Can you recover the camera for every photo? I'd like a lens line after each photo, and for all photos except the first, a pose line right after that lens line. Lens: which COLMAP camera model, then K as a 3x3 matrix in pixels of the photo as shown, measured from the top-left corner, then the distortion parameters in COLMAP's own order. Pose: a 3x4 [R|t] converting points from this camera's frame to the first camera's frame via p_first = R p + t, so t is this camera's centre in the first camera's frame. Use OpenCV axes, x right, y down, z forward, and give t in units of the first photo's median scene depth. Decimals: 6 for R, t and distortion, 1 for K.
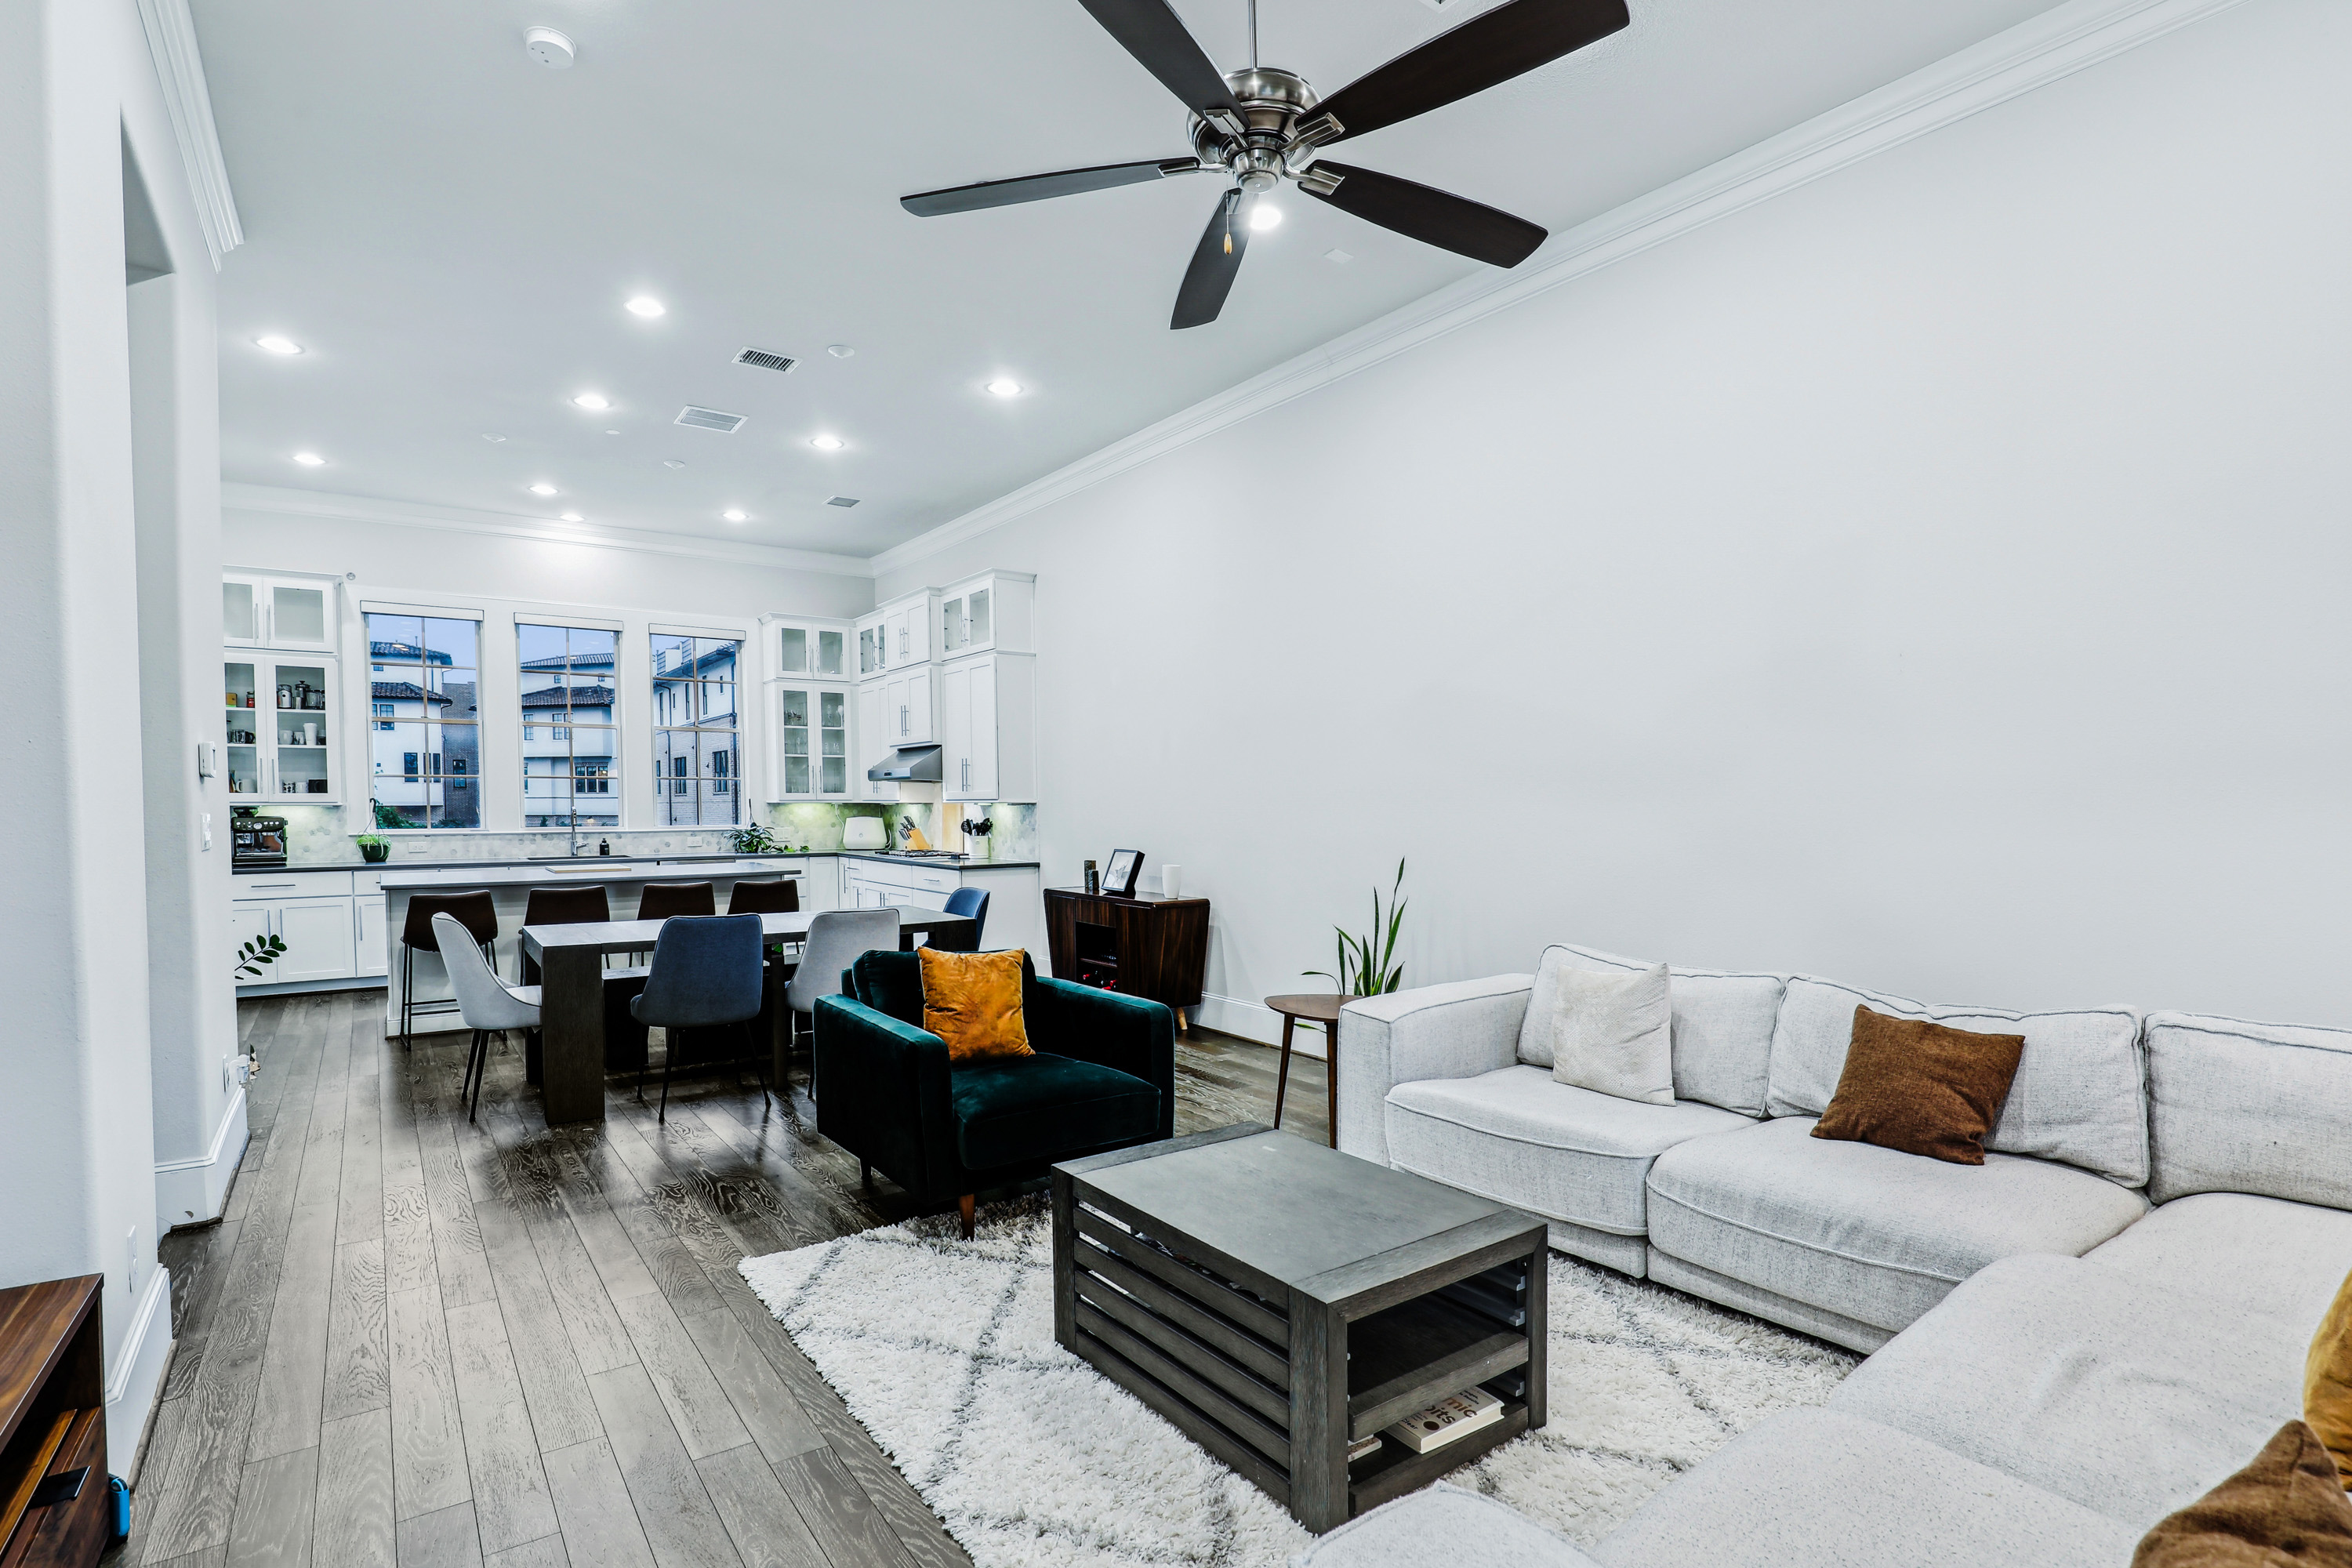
lens RADIAL K [[1130.7, 0, 1159.4], [0, 1130.7, 833.2], [0, 0, 1]] dist [-0.032038, -0.000433]
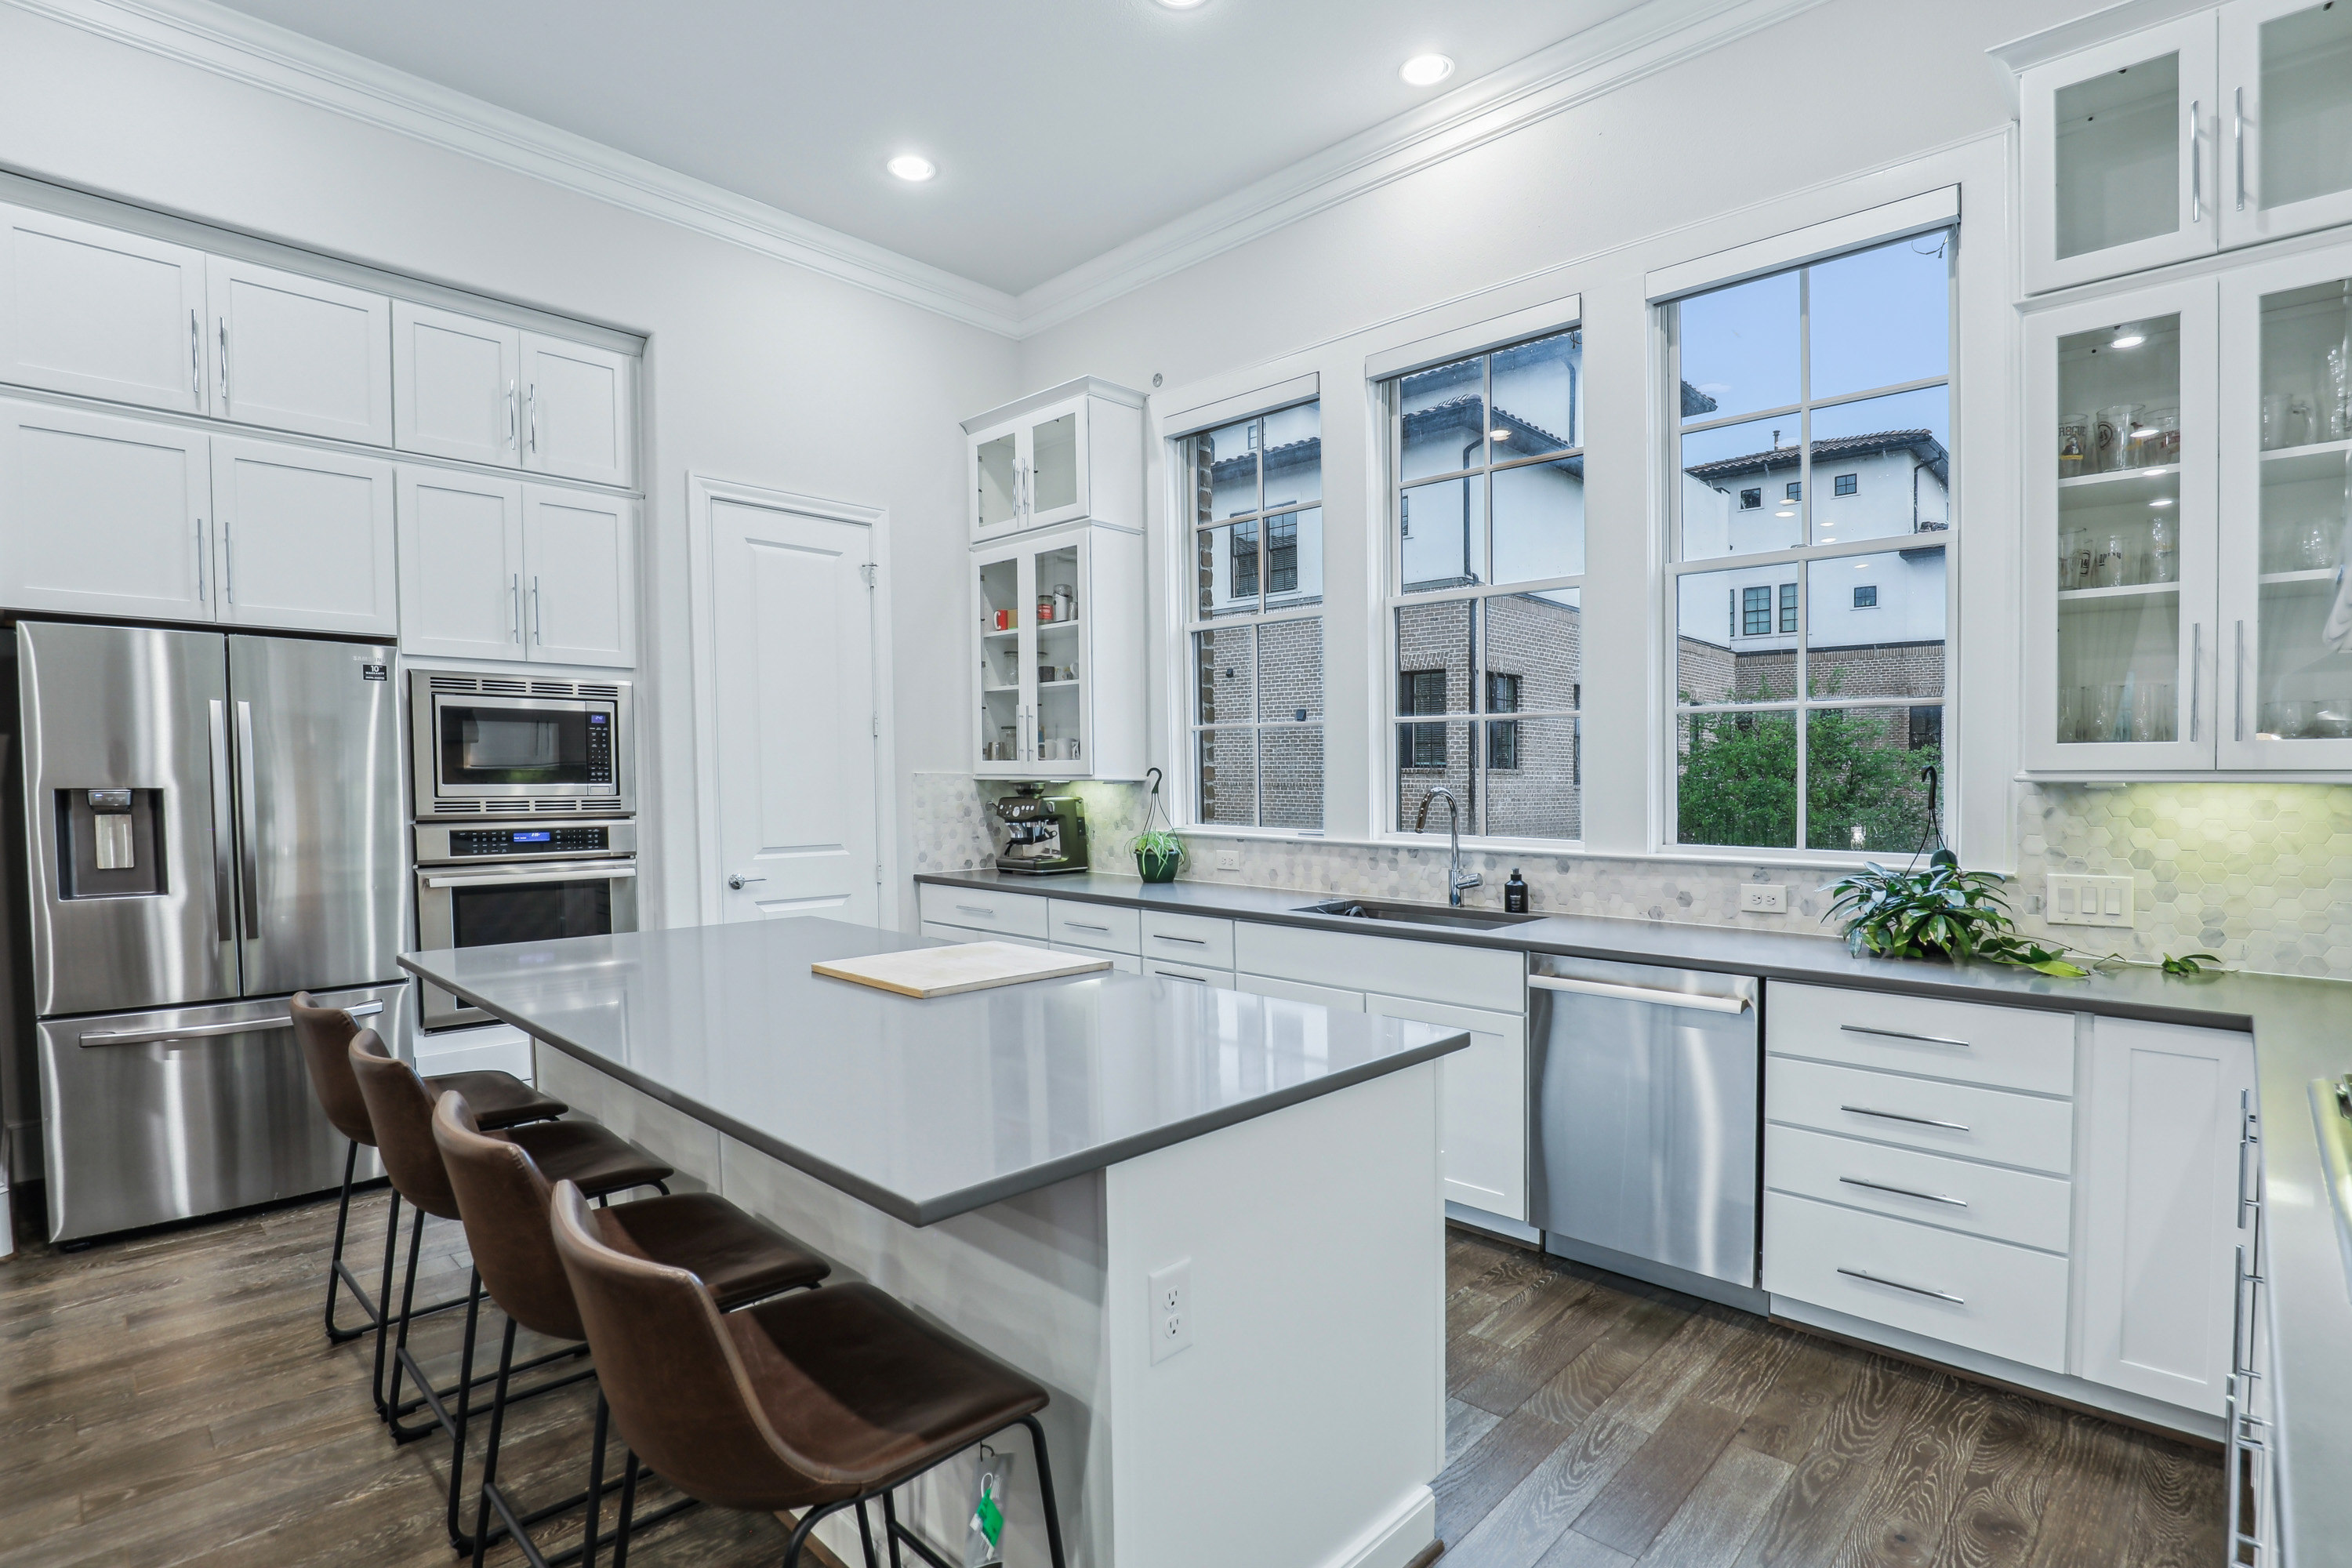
lens RADIAL K [[1130.7, 0, 1159.4], [0, 1130.7, 833.2], [0, 0, 1]] dist [-0.032038, -0.000433]
pose [[0.189004, 0.047774, -0.980814, -0.131741], [-0.032044, 0.998584, 0.042464, -0.020591], [0.981453, 0.023403, 0.190267, 0.801589]]
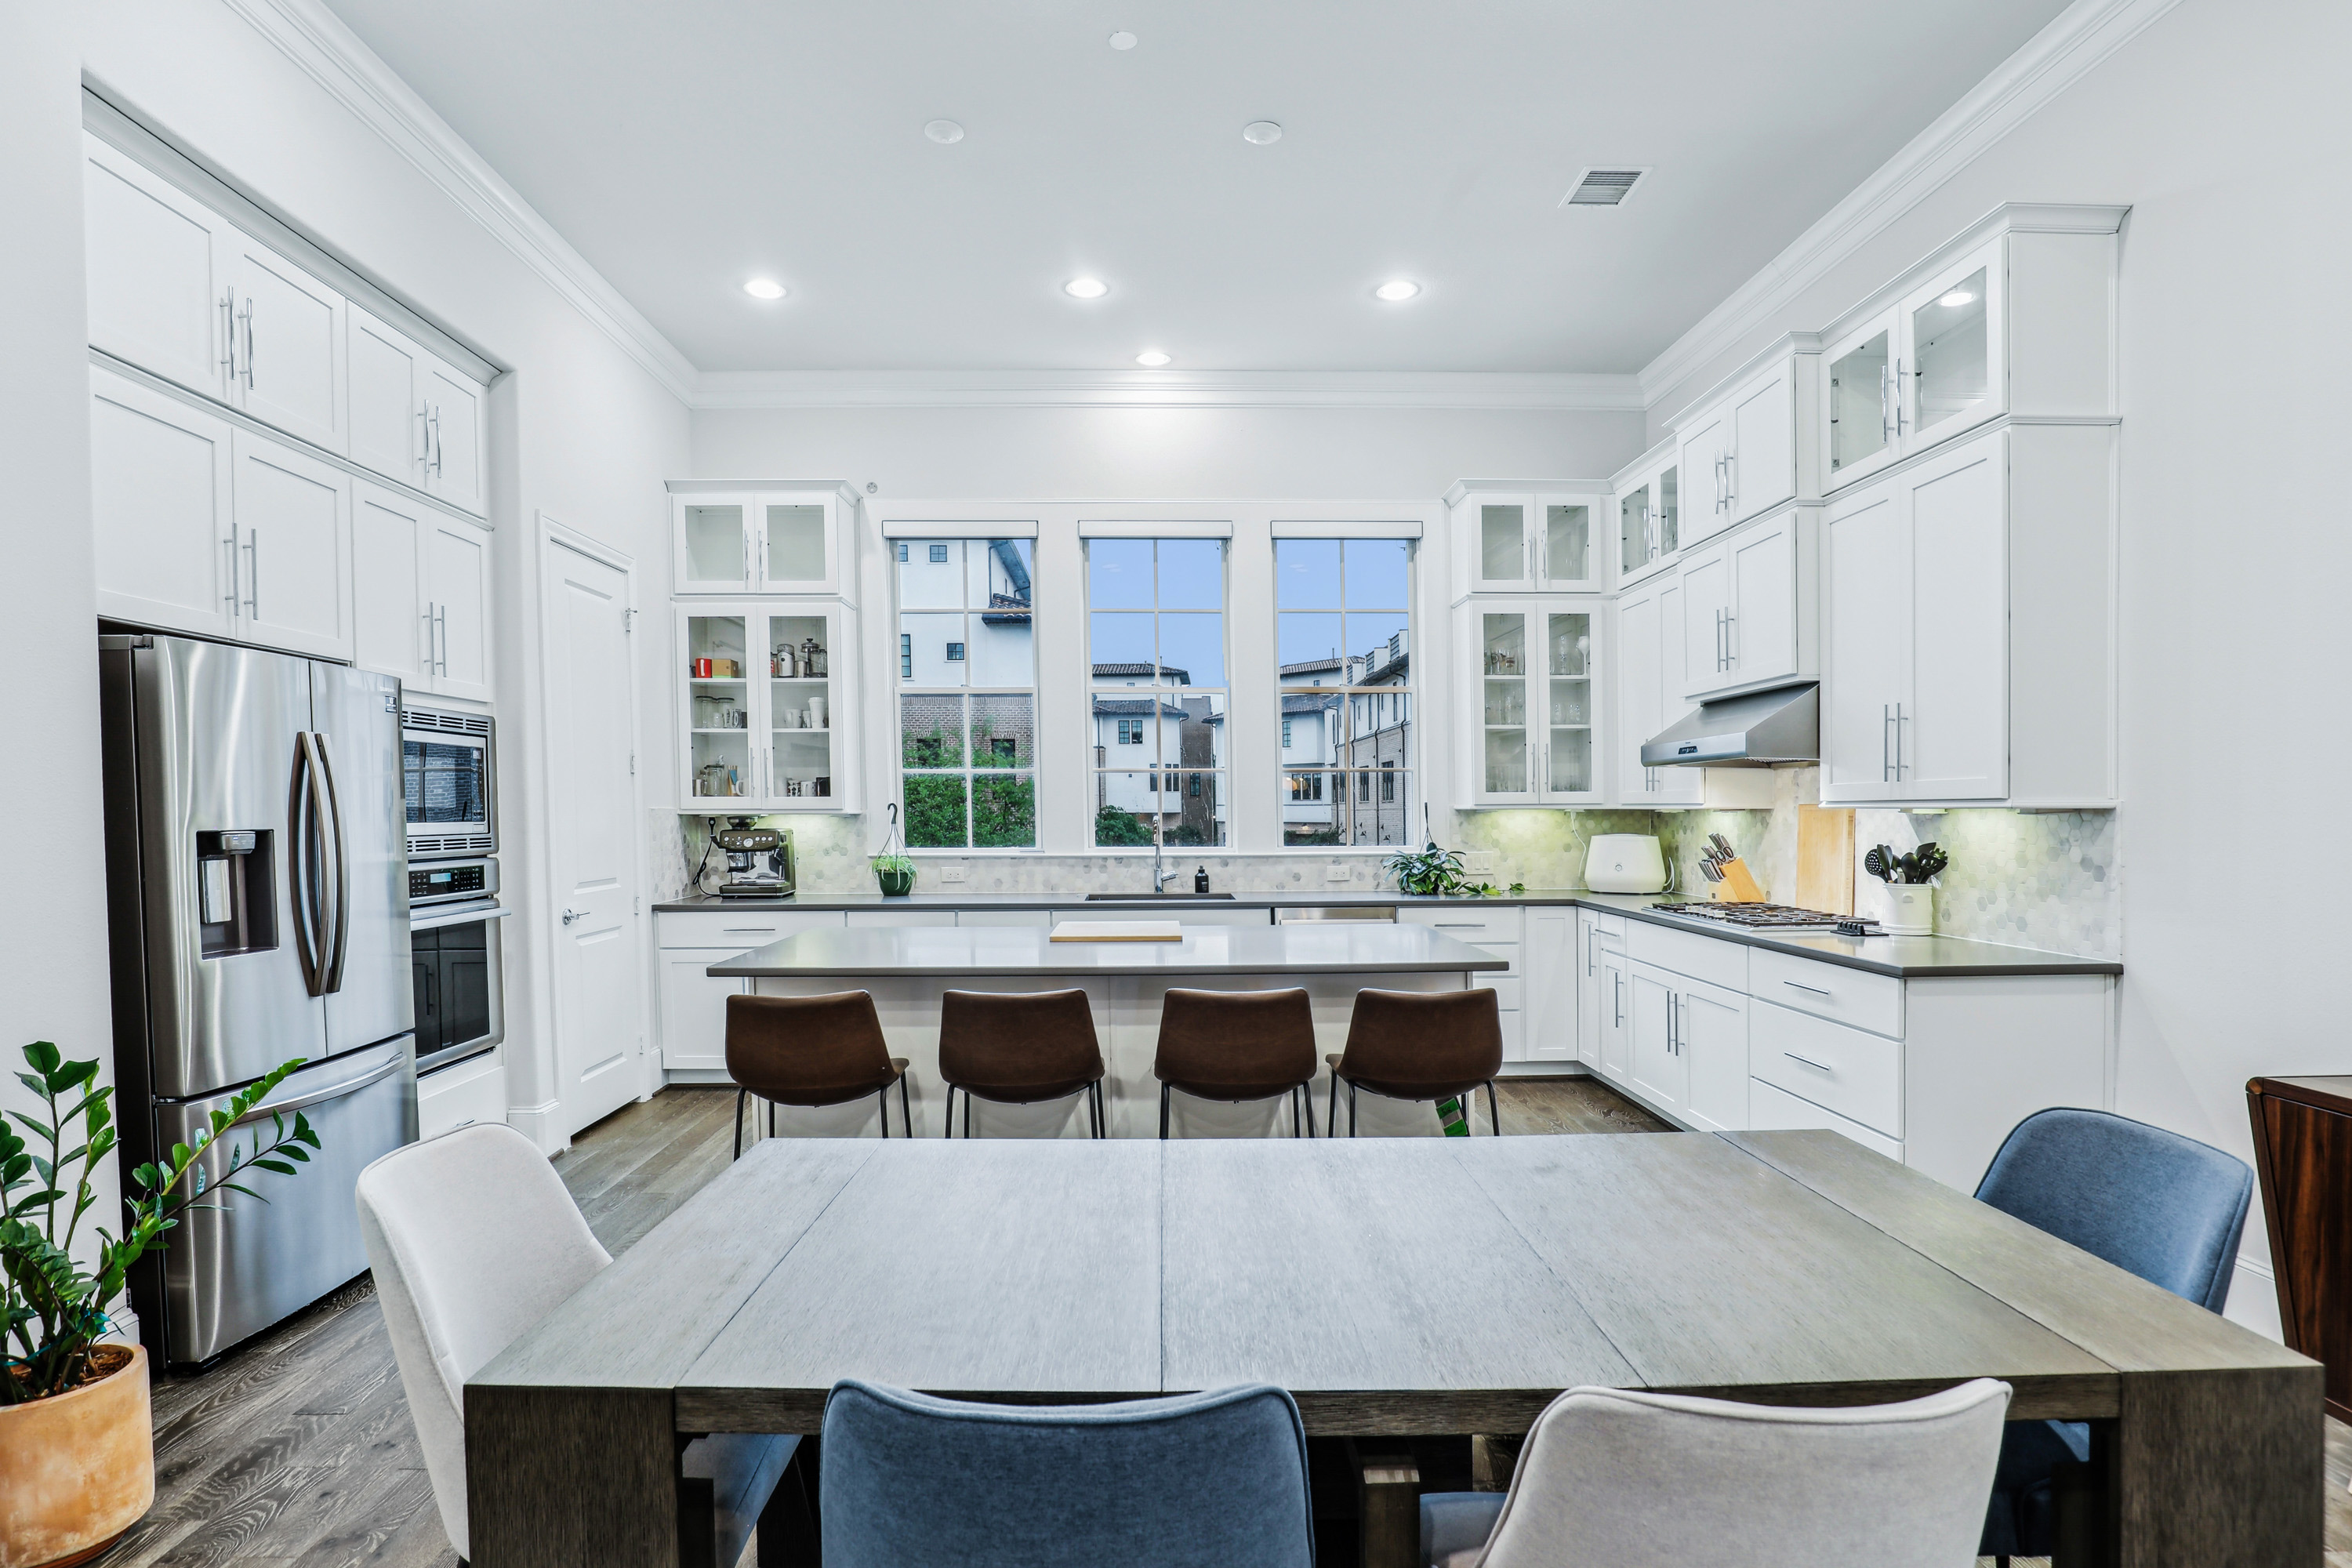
lens RADIAL K [[1190.3, 0, 1169.0], [0, 1190.3, 838.3], [0, 0, 1]] dist [-0.015400, 0.000089]
pose [[0.830935, 0.011146, -0.556258, -0.135914], [-0.012719, 0.999919, 0.001037, -0.011387], [0.556224, 0.006213, 0.831009, 0.430094]]
